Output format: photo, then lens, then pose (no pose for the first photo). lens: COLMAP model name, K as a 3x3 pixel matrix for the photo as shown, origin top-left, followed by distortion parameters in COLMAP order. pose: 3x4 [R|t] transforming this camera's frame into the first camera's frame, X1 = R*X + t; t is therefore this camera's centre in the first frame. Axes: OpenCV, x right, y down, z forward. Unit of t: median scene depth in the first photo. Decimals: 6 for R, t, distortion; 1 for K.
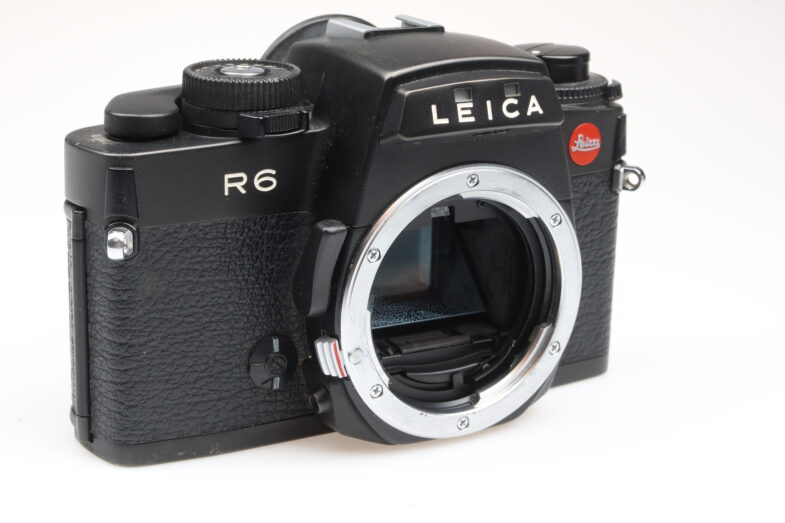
lens RADIAL K [[1623.6, 0, 392.5], [0, 1623.6, 261.5], [0, 0, 1]] dist [-0.025844, -0.100159]
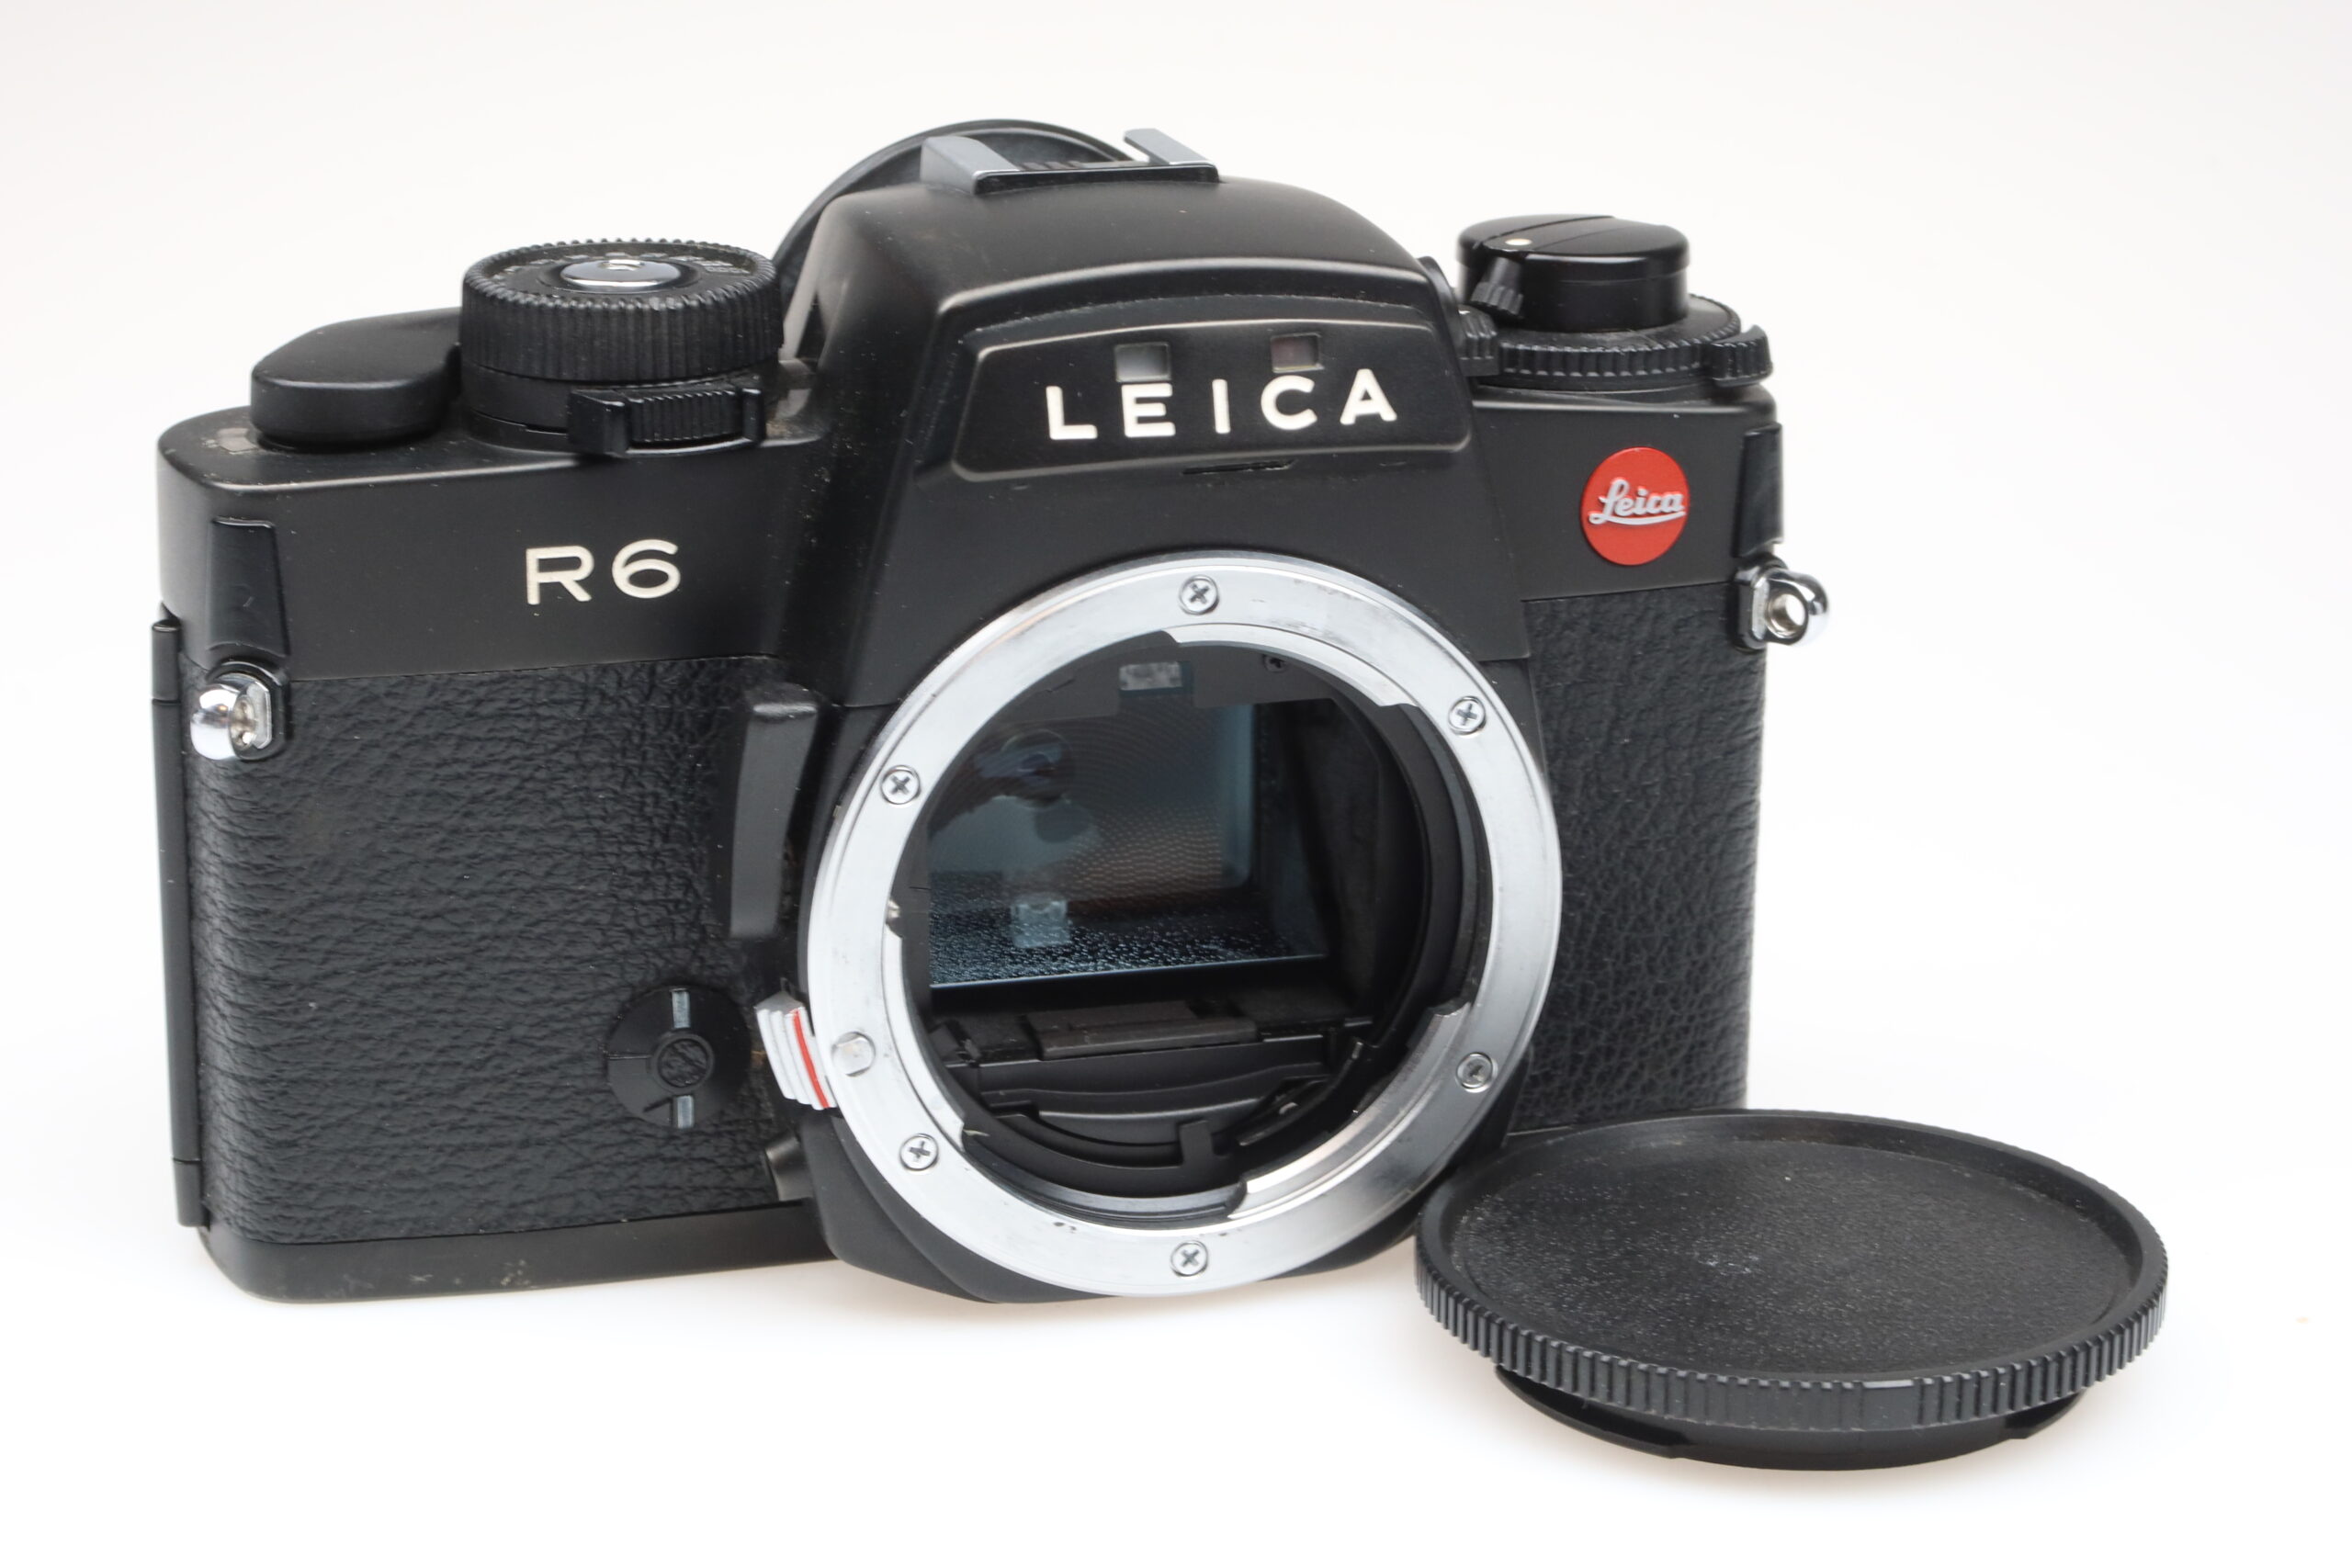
lens RADIAL K [[4864.0, 0, 1176.0], [0, 4864.0, 784.0], [0, 0, 1]] dist [-0.025844, -0.100159]
pose [[0.972037, 0.057401, -0.227705, 0.296748], [-0.056623, 0.998346, 0.009952, -0.018349], [0.227900, 0.003220, 0.973679, -0.065051]]
